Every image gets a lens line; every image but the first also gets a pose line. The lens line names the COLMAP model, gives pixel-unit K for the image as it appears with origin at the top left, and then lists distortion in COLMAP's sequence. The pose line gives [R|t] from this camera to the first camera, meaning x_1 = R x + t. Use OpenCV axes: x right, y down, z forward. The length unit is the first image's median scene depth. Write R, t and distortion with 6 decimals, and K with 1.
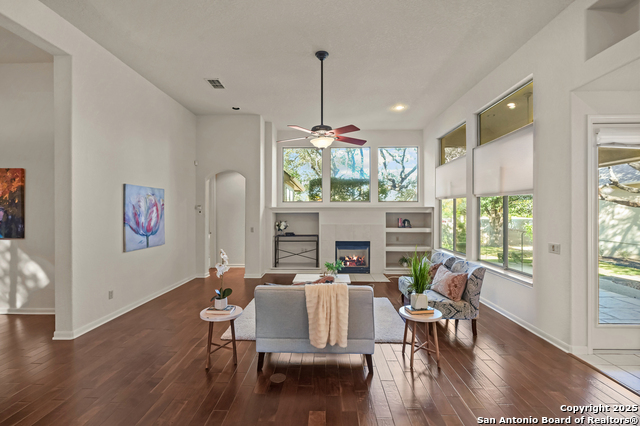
lens RADIAL K [[289.8, 0, 317.3], [0, 289.8, 211.9], [0, 0, 1]] dist [-0.014606, 0.005031]
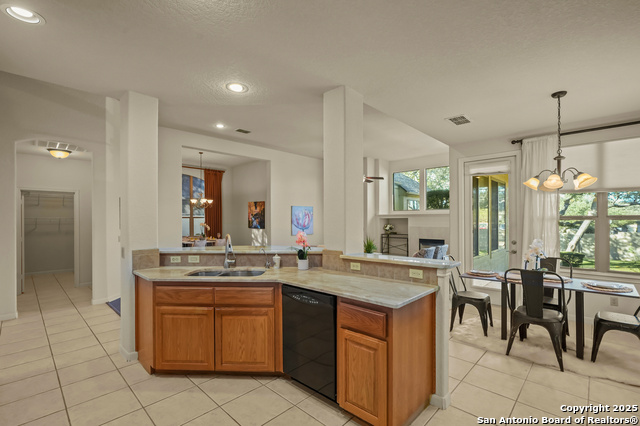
lens RADIAL K [[289.8, 0, 318.6], [0, 289.8, 216.9], [0, 0, 1]] dist [-0.014606, 0.005031]
pose [[0.740124, -0.008194, -0.672420, 0.987672], [0.003255, 0.999958, -0.008603, 0.010888], [0.672462, 0.004179, 0.740120, -0.537950]]
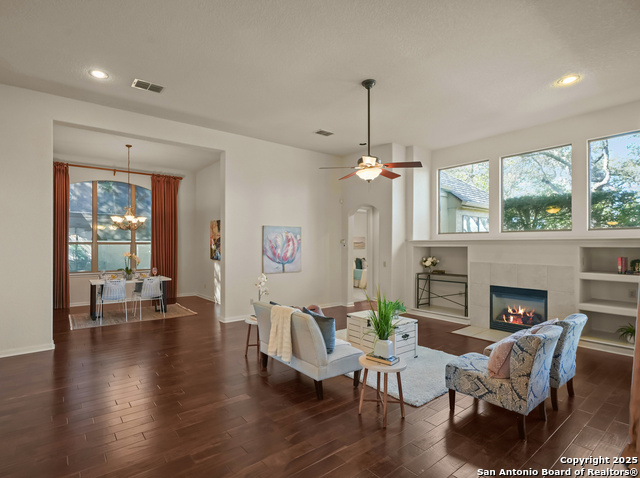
lens RADIAL K [[321.9, 0, 283.0], [0, 321.9, 245.8], [0, 0, 1]] dist [-0.011774, 0.002674]
pose [[0.604861, 0.004114, -0.796321, 0.615903], [-0.002222, 0.999991, 0.003479, -0.003879], [0.796328, -0.000335, 0.604865, 0.111026]]
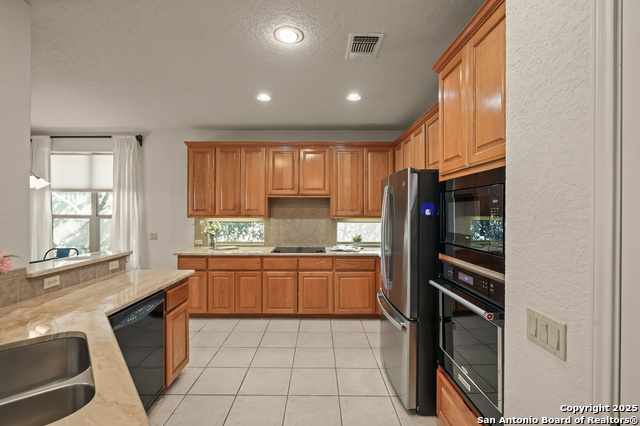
lens RADIAL K [[289.8, 0, 318.5], [0, 289.8, 213.1], [0, 0, 1]] dist [-0.014606, 0.005031]
pose [[-0.031660, -0.001349, 0.999498, 0.187736], [-0.001821, 0.999998, 0.001292, 0.005220], [-0.999497, -0.001779, -0.031662, -0.419428]]
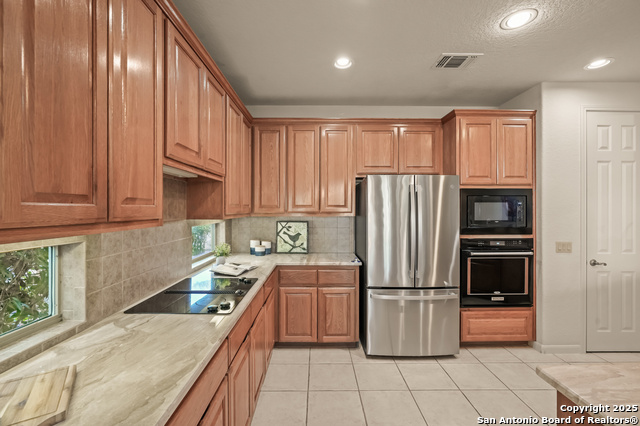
lens RADIAL K [[289.8, 0, 318.2], [0, 289.8, 208.7], [0, 0, 1]] dist [-0.014606, 0.005031]
pose [[-0.999519, 0.001584, -0.030957, 0.976432], [0.001585, 0.999999, -0.000006, 0.004151], [0.030957, -0.000055, -0.999521, 0.038539]]
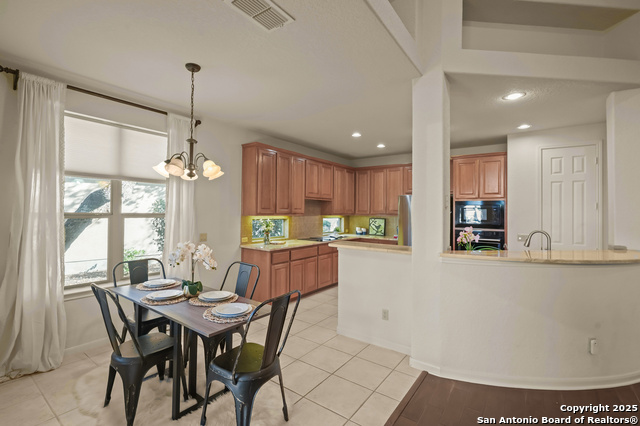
lens RADIAL K [[289.8, 0, 314.6], [0, 289.8, 206.6], [0, 0, 1]] dist [-0.014606, 0.005031]
pose [[-0.819048, 0.001712, 0.573722, 0.422135], [-0.009936, 0.999803, -0.017168, 0.006618], [-0.573639, -0.019762, -0.818870, 0.666761]]
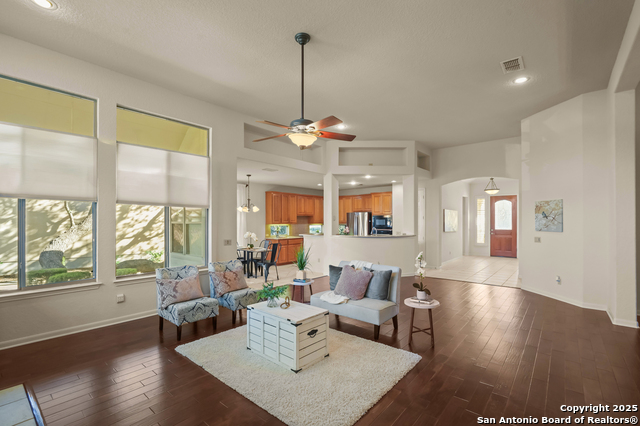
lens RADIAL K [[289.8, 0, 323.4], [0, 289.8, 218.9], [0, 0, 1]] dist [-0.014606, 0.005031]
pose [[-0.787142, 0.008268, 0.616716, -0.493098], [0.004752, 0.999962, -0.007341, 0.000811], [-0.616753, -0.002847, -0.787151, 1.447452]]
